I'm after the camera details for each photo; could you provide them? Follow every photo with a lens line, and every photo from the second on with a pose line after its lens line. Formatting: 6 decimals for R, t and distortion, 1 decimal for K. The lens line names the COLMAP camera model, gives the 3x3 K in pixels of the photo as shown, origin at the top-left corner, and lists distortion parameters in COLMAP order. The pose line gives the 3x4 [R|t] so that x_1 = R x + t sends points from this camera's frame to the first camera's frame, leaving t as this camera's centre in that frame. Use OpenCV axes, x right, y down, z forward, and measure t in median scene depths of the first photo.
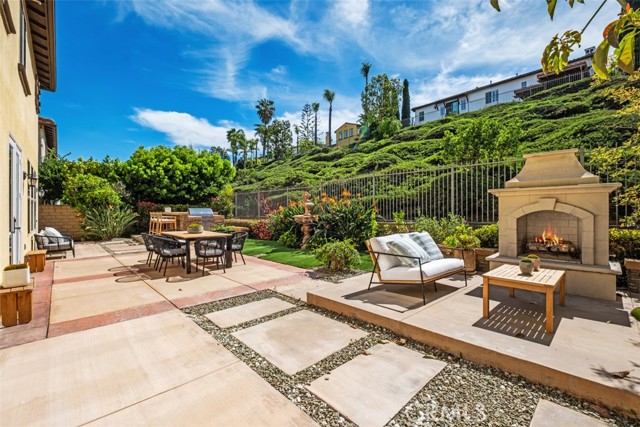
lens RADIAL K [[275.6, 0, 319.8], [0, 275.6, 211.7], [0, 0, 1]] dist [0.001985, -0.004219]
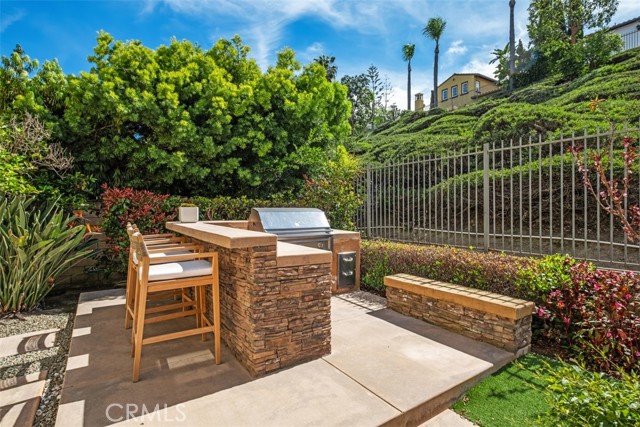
lens RADIAL K [[321.1, 0, 321.4], [0, 321.1, 202.2], [0, 0, 1]] dist [0.036874, 0.000304]
pose [[0.991015, -0.000453, -0.133749, -0.359879], [-0.002404, 0.999772, -0.021198, -0.012748], [0.133728, 0.021330, 0.990788, 0.667607]]
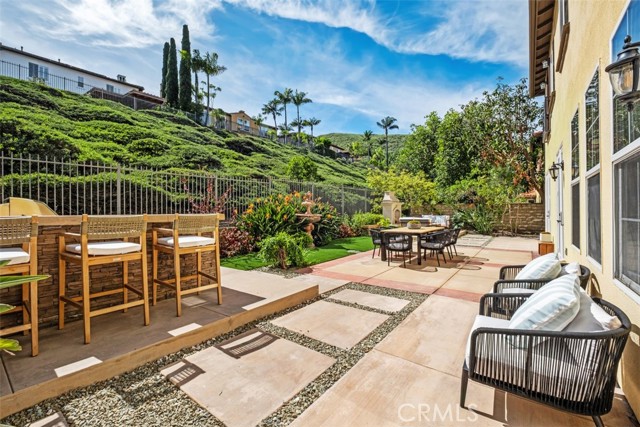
lens RADIAL K [[275.6, 0, 320.3], [0, 275.6, 210.5], [0, 0, 1]] dist [0.001985, -0.004219]
pose [[-0.164869, 0.000544, 0.986315, -0.724543], [0.011481, 0.999933, 0.001367, -0.001259], [-0.986249, 0.011549, -0.164864, 0.760043]]
